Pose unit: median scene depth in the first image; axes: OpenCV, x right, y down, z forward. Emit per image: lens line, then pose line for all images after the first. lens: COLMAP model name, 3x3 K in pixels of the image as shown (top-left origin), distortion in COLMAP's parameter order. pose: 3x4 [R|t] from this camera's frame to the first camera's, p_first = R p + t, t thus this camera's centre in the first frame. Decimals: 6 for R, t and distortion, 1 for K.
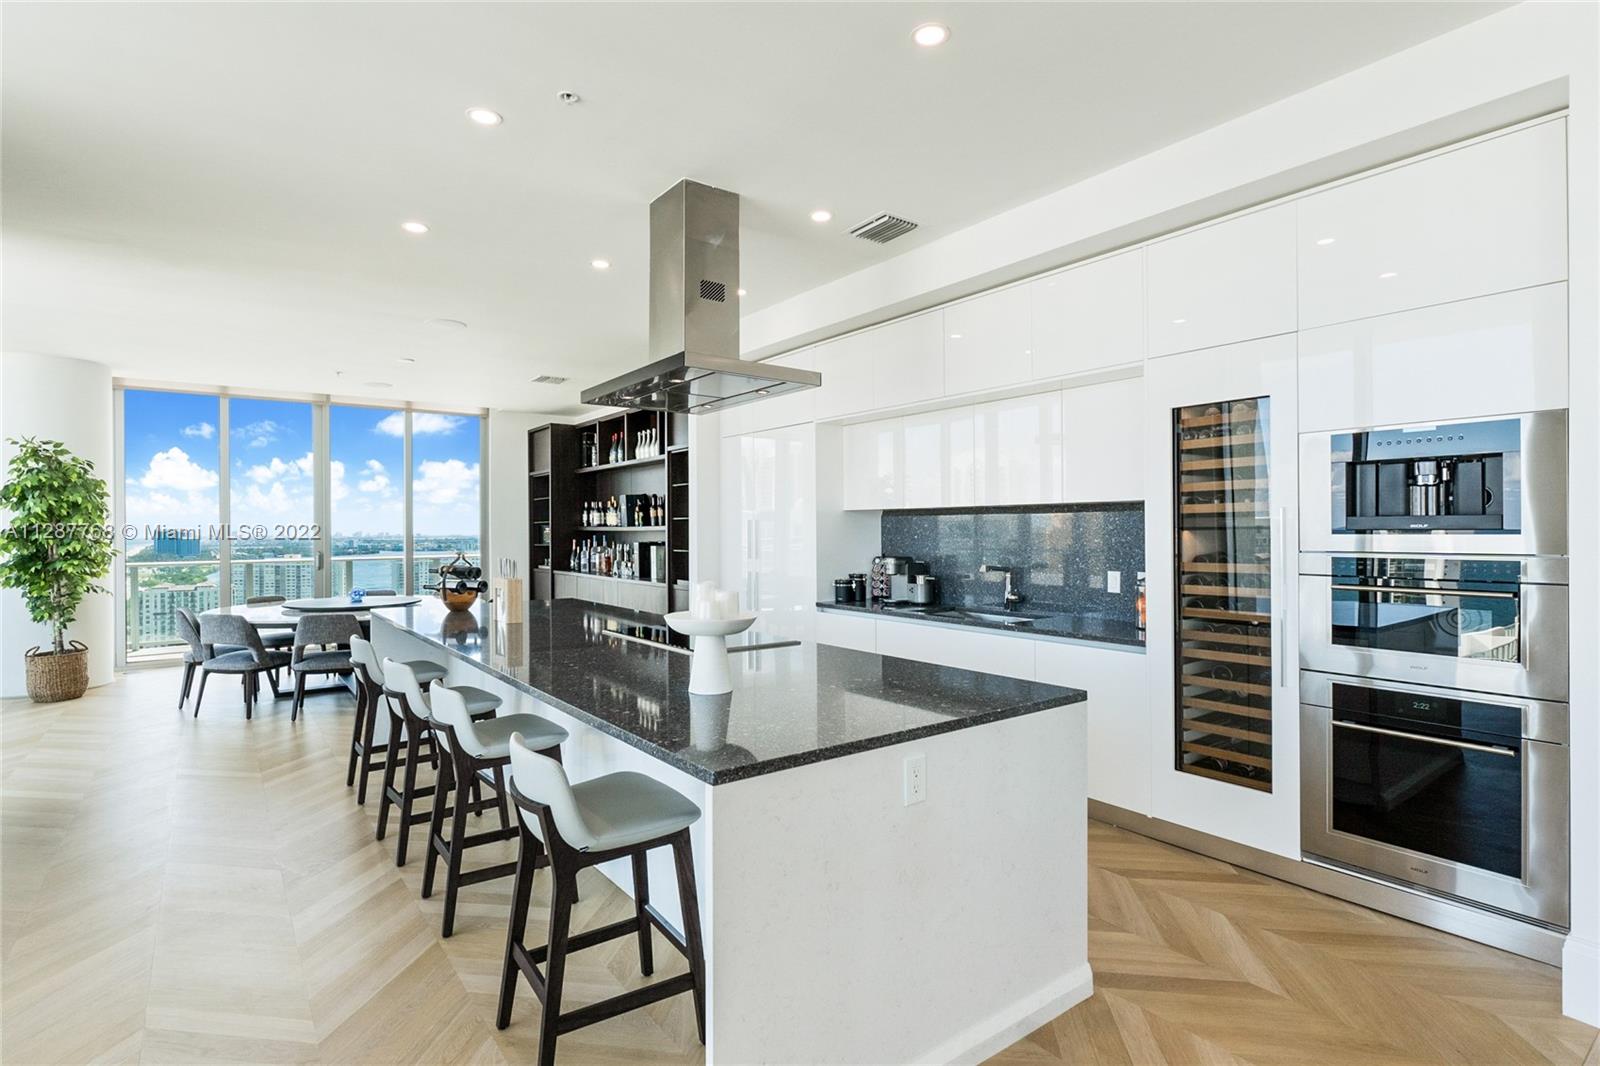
lens RADIAL K [[802.8, 0, 803.0], [0, 802.8, 528.0], [0, 0, 1]] dist [0.016380, -0.000538]
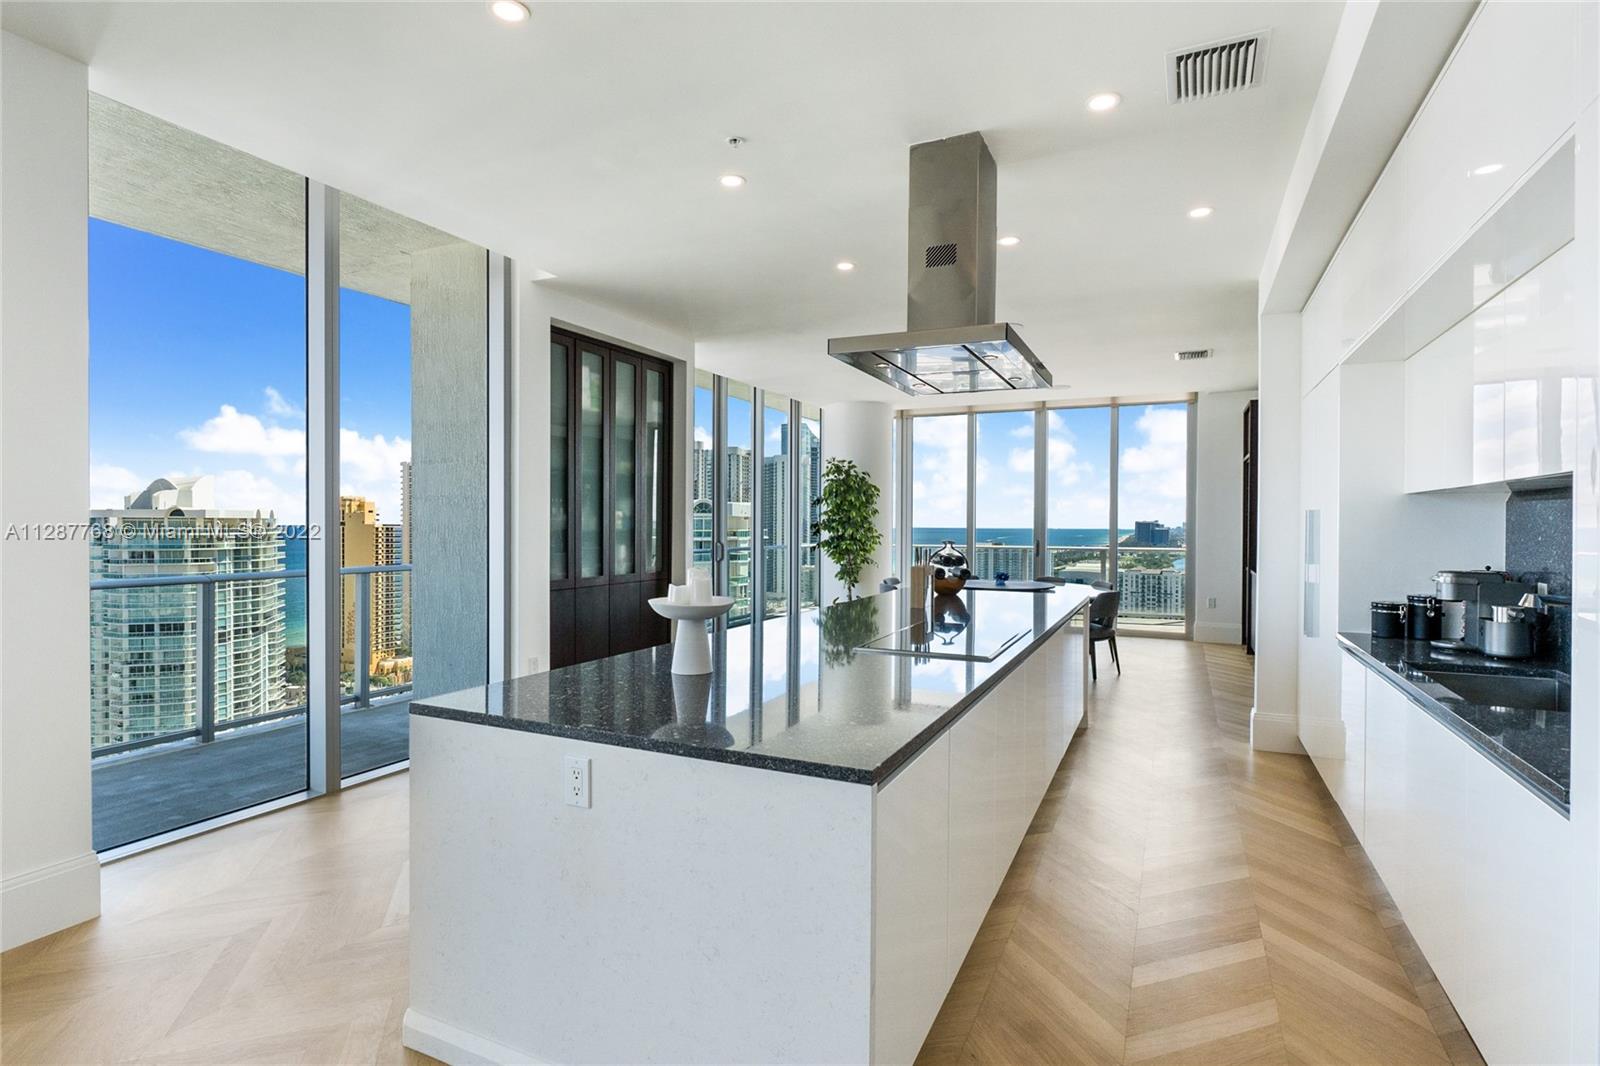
lens RADIAL K [[802.8, 0, 799.6], [0, 802.8, 535.3], [0, 0, 1]] dist [0.016380, -0.000538]
pose [[0.470917, 0.022673, -0.881886, 0.315947], [-0.006895, 0.999734, 0.022021, -0.000679], [0.882151, -0.004290, 0.470948, 0.218945]]
